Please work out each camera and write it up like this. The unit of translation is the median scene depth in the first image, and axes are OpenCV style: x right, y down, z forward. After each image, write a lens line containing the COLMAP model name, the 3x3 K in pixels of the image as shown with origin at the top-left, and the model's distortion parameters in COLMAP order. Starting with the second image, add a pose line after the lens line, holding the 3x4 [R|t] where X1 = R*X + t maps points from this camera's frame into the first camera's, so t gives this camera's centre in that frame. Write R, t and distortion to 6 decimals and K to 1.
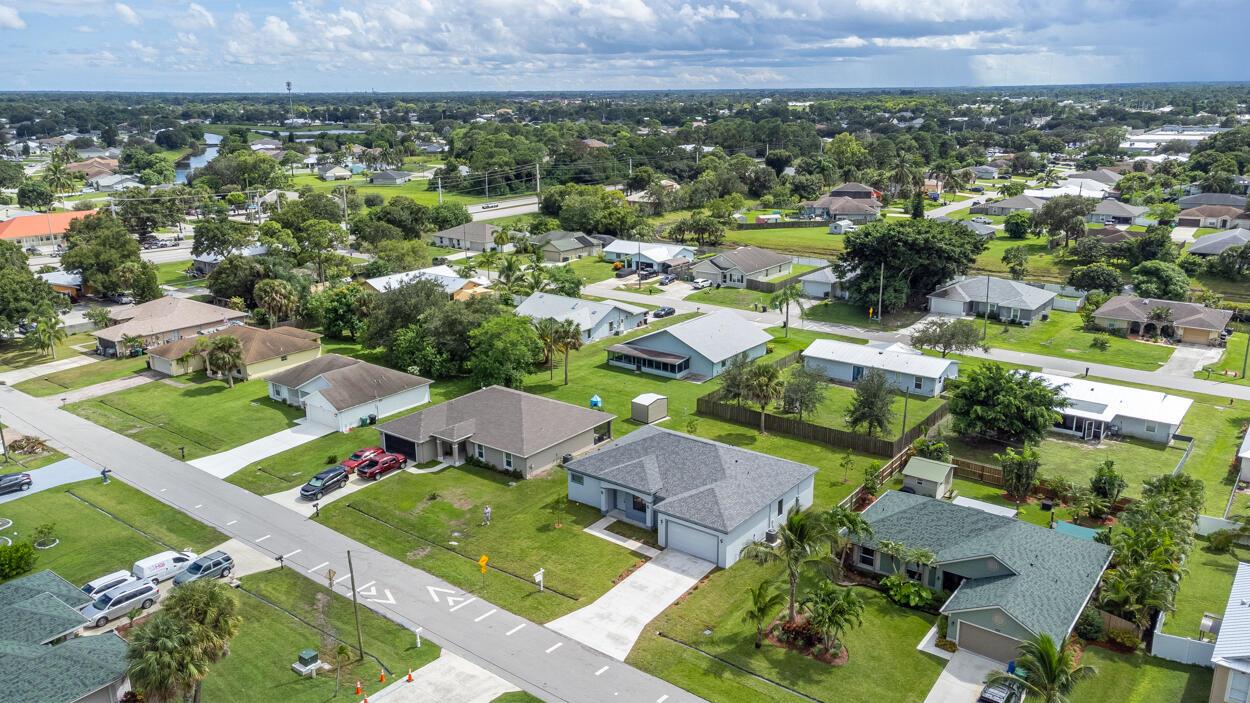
lens RADIAL K [[925.7, 0, 624.8], [0, 925.7, 347.4], [0, 0, 1]] dist [0.043670, 0.010213]
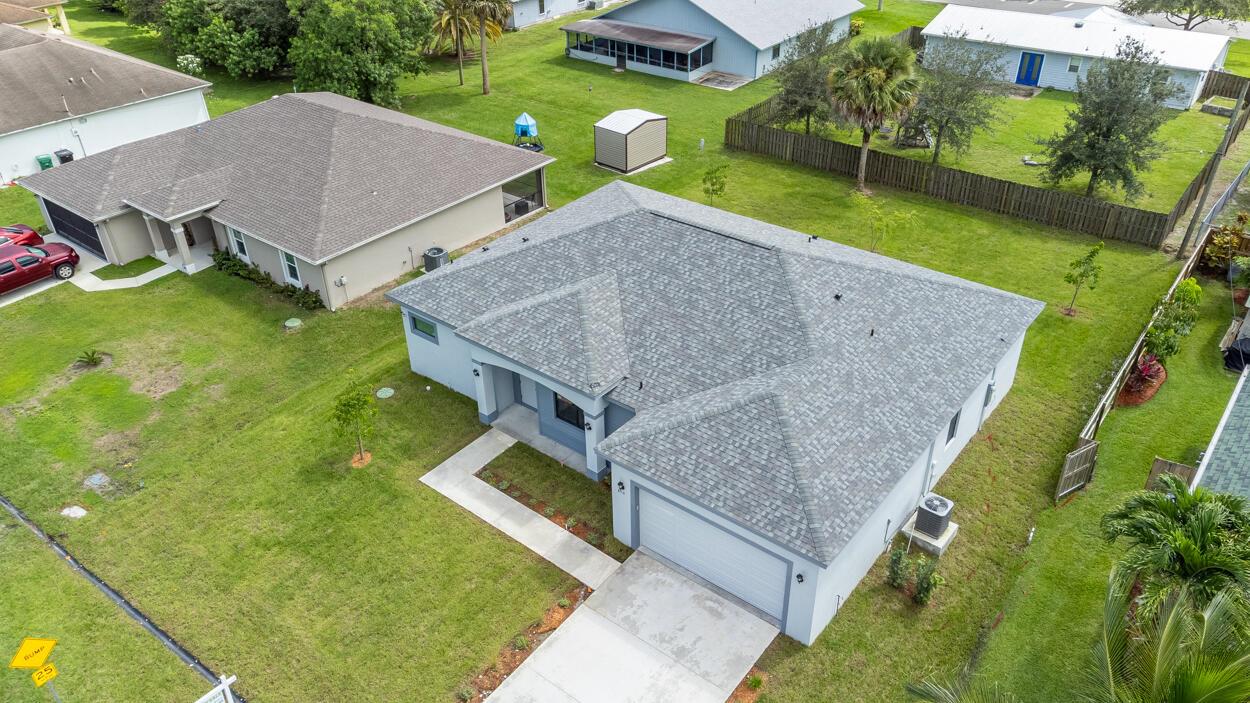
lens RADIAL K [[925.7, 0, 624.8], [0, 925.7, 347.4], [0, 0, 1]] dist [0.043670, 0.010213]
pose [[0.999775, 0.001598, -0.021146, 0.037239], [0.004626, 0.956715, 0.290991, 0.029494], [0.020696, -0.291023, 0.956492, 0.528557]]
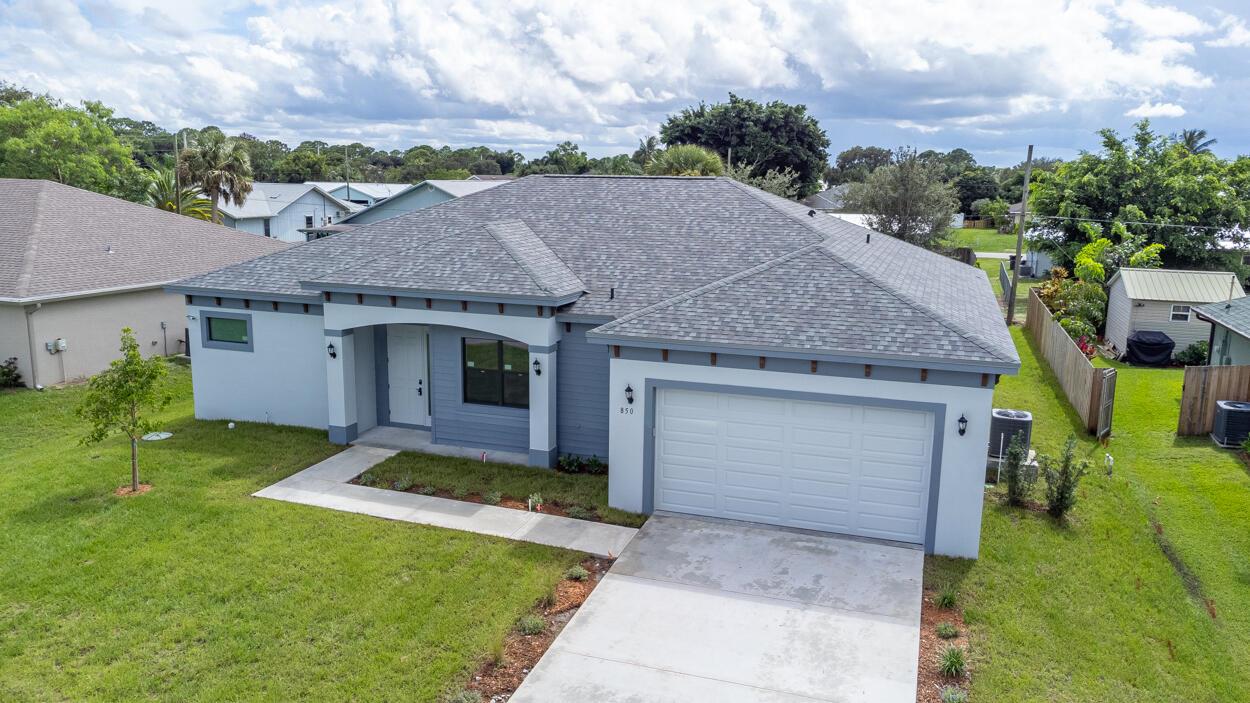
lens RADIAL K [[932.8, 0, 618.0], [0, 932.8, 353.2], [0, 0, 1]] dist [0.054157, 0.004101]
pose [[0.949537, -0.039856, 0.311112, -0.024821], [0.063931, 0.995664, -0.067570, 0.148669], [-0.307070, 0.084050, 0.947968, 0.607215]]
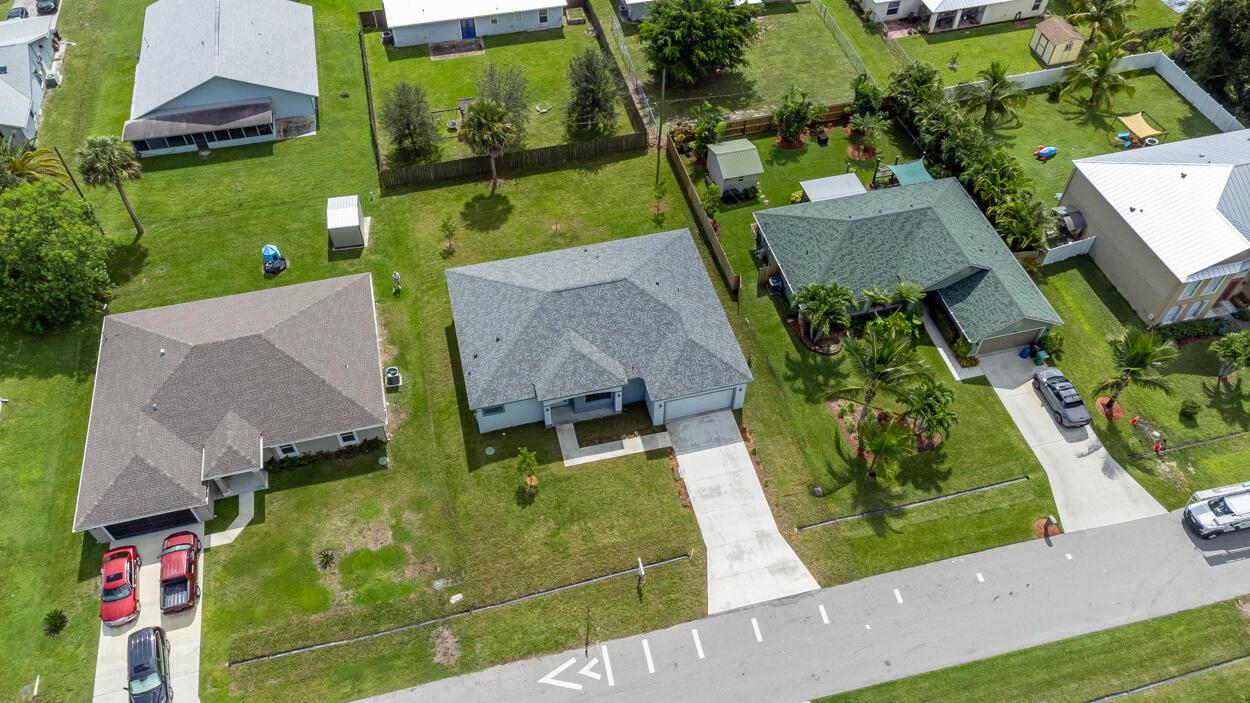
lens RADIAL K [[925.7, 0, 624.8], [0, 925.7, 347.4], [0, 0, 1]] dist [0.043670, 0.010213]
pose [[0.620498, -0.593149, 0.512988, -0.286537], [0.202254, 0.753060, 0.626094, -0.288158], [-0.757677, -0.284736, 0.587240, 0.428399]]
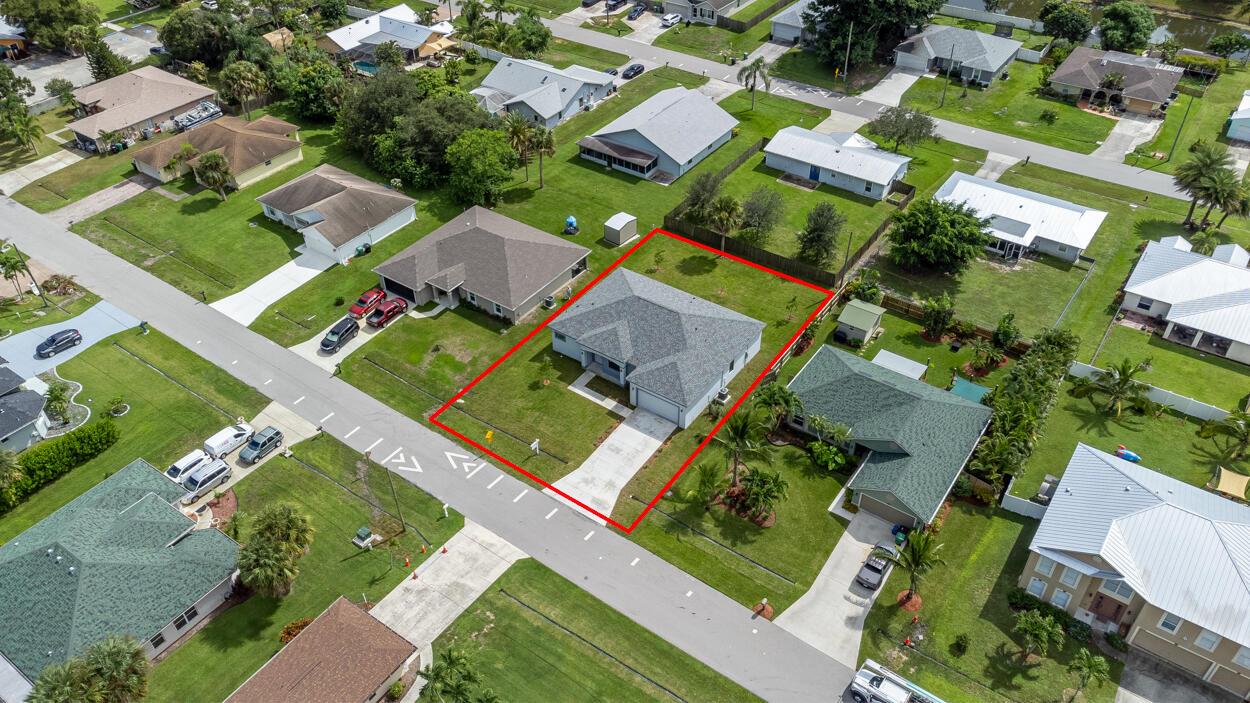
lens RADIAL K [[925.7, 0, 624.8], [0, 925.7, 347.4], [0, 0, 1]] dist [0.043670, 0.010213]
pose [[0.999296, -0.026713, 0.026330, -0.000983], [0.013927, 0.916052, 0.400819, -0.265370], [-0.034827, -0.400170, 0.915779, -0.062604]]
